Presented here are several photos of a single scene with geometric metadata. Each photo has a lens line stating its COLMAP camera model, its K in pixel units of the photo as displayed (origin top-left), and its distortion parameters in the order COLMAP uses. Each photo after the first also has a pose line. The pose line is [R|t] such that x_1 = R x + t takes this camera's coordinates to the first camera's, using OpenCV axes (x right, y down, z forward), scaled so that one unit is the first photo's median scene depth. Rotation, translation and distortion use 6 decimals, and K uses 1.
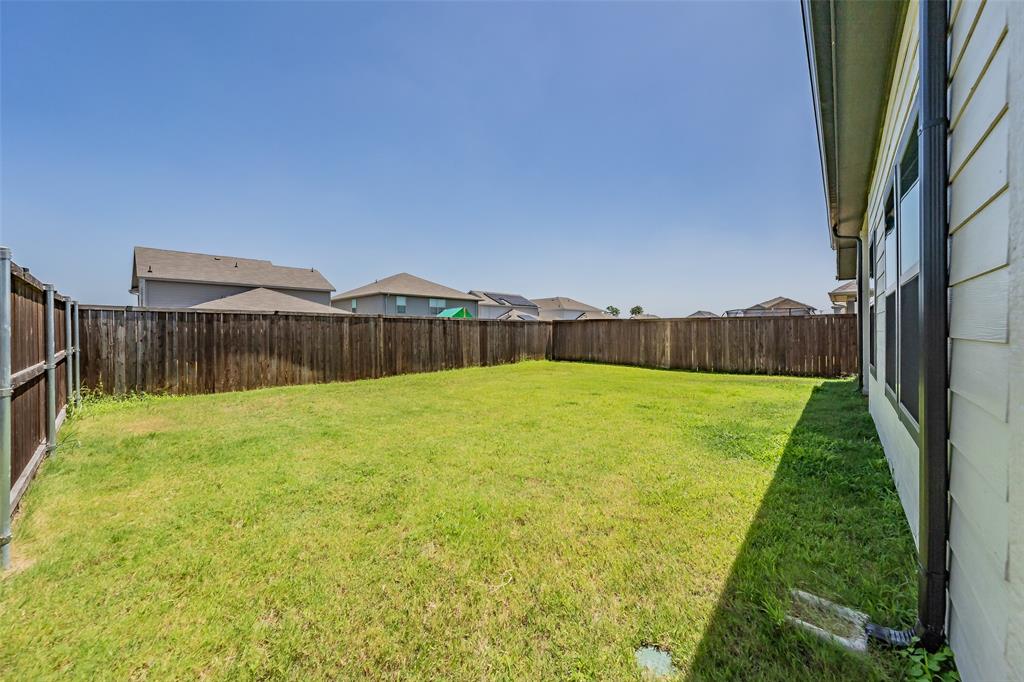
lens RADIAL K [[367.4, 0, 504.1], [0, 367.4, 332.3], [0, 0, 1]] dist [0.002035, 0.000596]
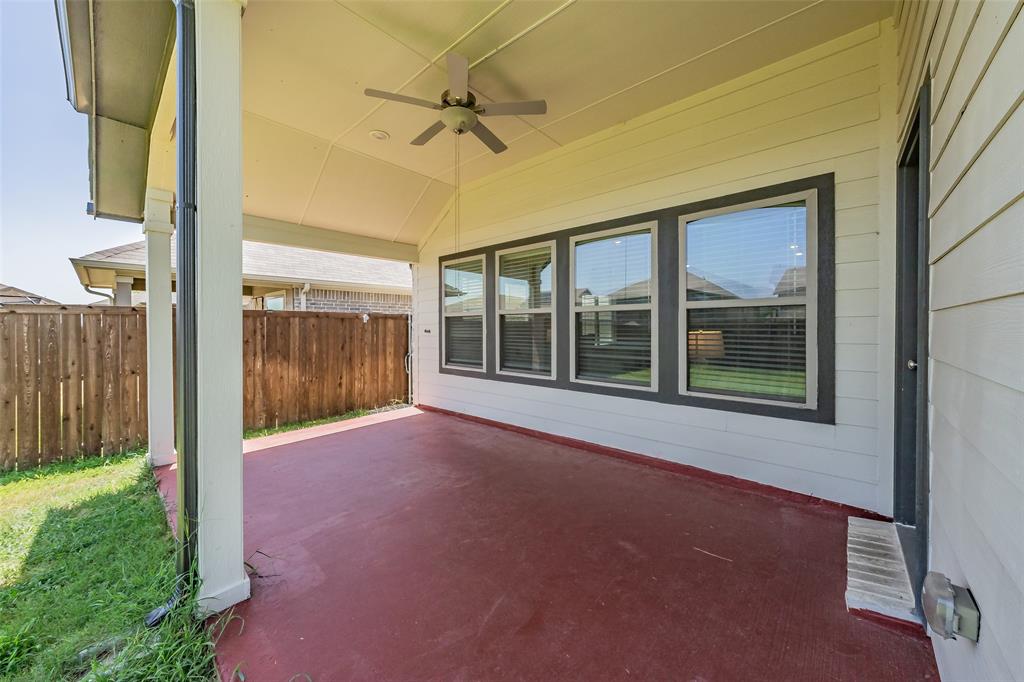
lens RADIAL K [[368.5, 0, 529.3], [0, 368.5, 329.3], [0, 0, 1]] dist [-0.001975, -0.000209]
pose [[-0.033482, 0.003032, 0.999435, 0.400564], [0.012890, 0.999914, -0.002602, -0.011964], [-0.999356, 0.012796, -0.033518, 0.439673]]
